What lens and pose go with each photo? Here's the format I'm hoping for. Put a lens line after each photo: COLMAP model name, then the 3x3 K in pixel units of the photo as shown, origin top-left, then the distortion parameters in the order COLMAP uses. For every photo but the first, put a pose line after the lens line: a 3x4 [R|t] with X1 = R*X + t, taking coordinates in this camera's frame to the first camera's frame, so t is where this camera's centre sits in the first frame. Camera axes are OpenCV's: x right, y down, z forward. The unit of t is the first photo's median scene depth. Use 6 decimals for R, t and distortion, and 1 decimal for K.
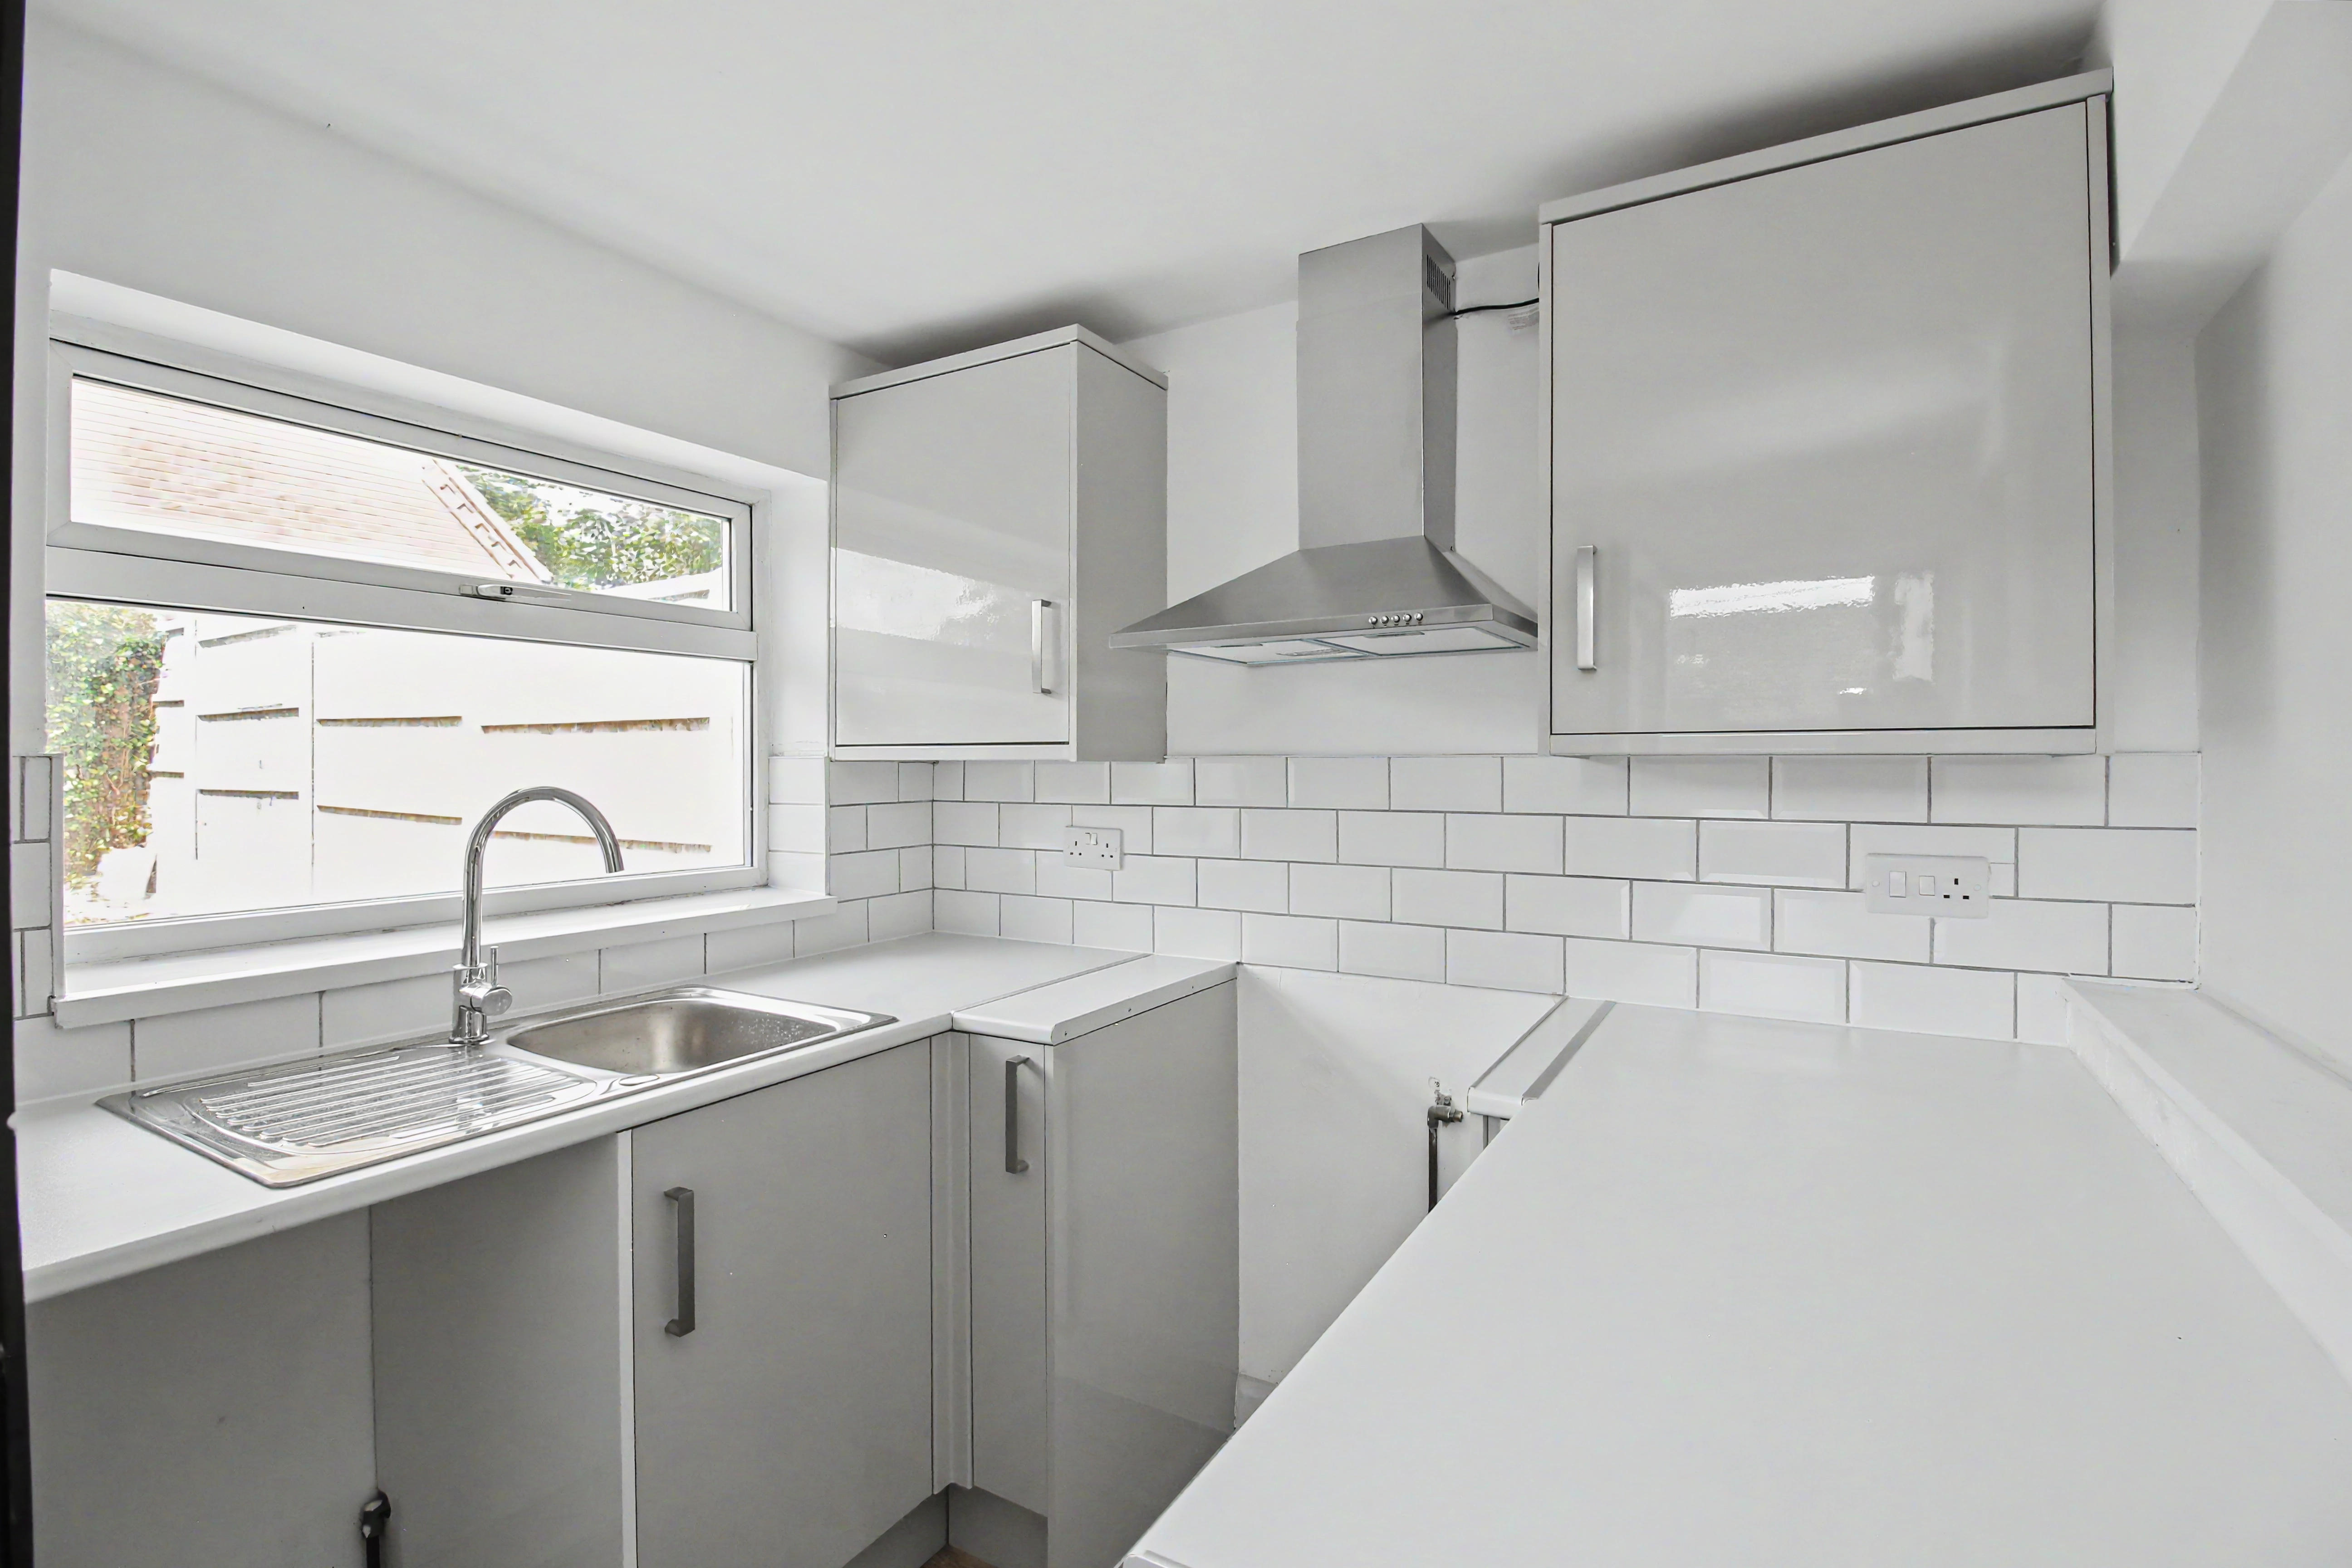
lens RADIAL K [[1127.4, 0, 1175.7], [0, 1127.4, 757.9], [0, 0, 1]] dist [0.001184, -0.013185]
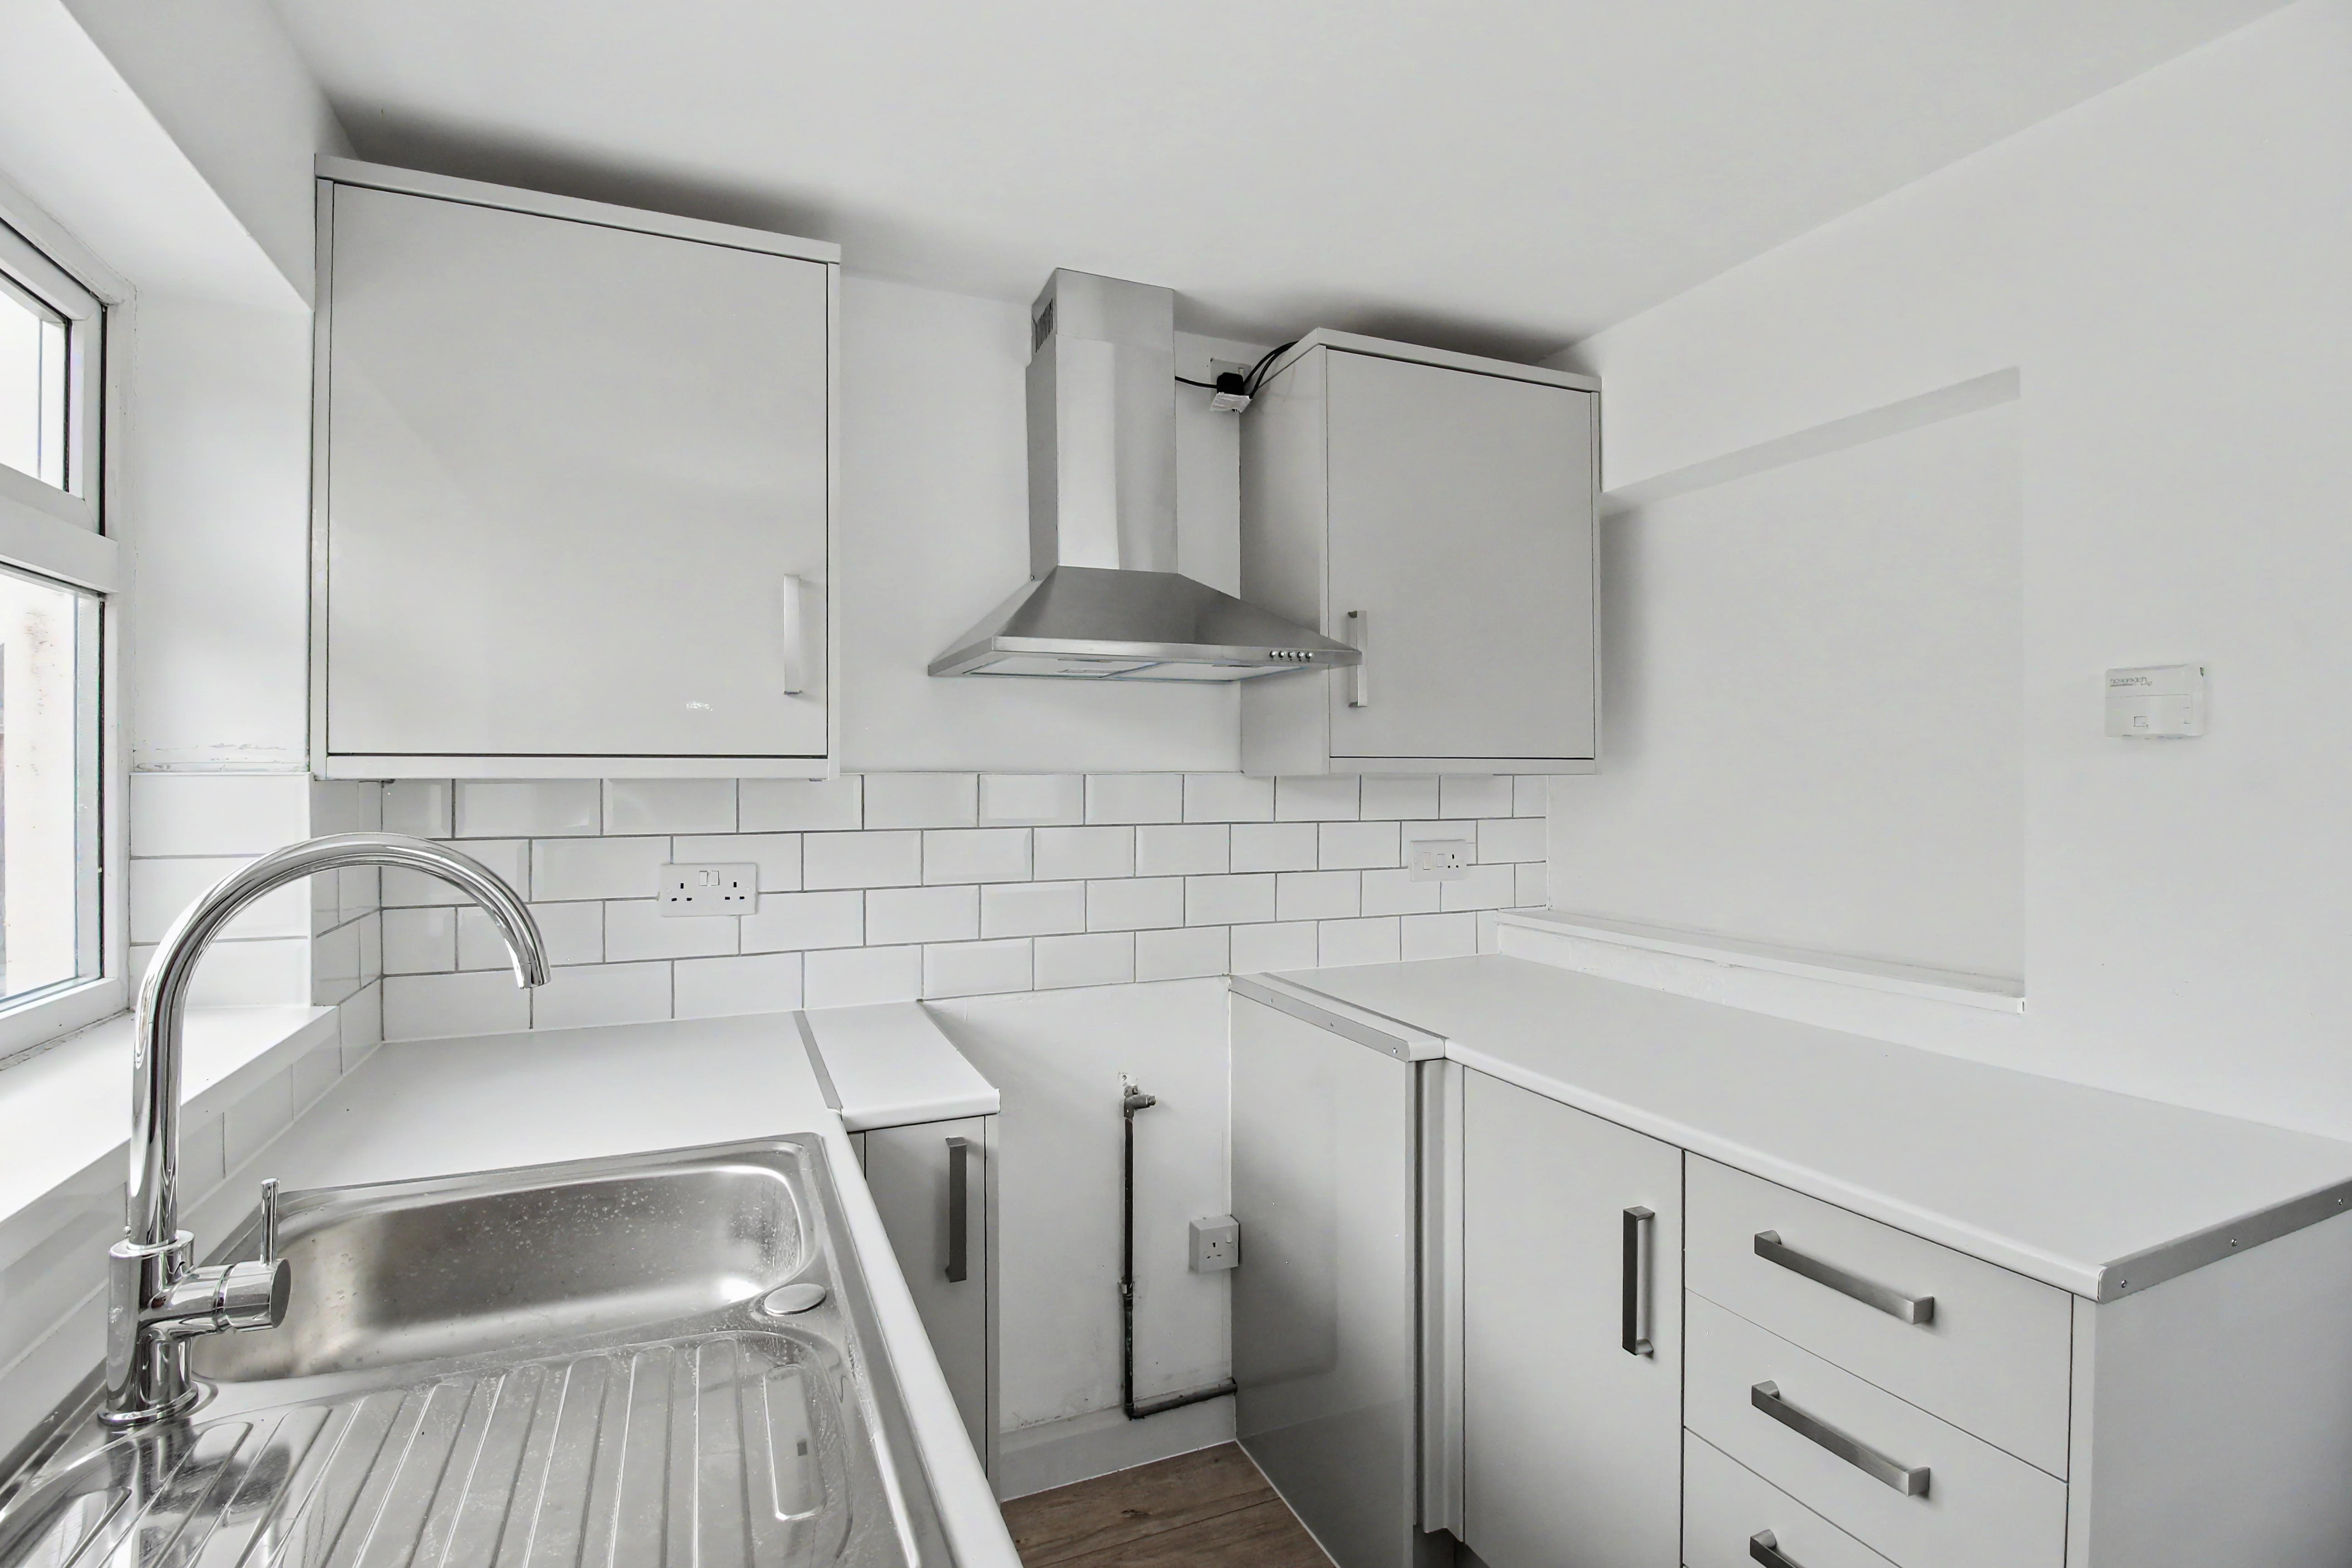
lens RADIAL K [[1127.4, 0, 1175.7], [0, 1127.4, 757.9], [0, 0, 1]] dist [0.001184, -0.013185]
pose [[0.579843, 0.012542, 0.814632, -0.617802], [-0.001711, 0.999898, -0.014177, -0.001439], [-0.814726, 0.006826, 0.579806, 0.330364]]
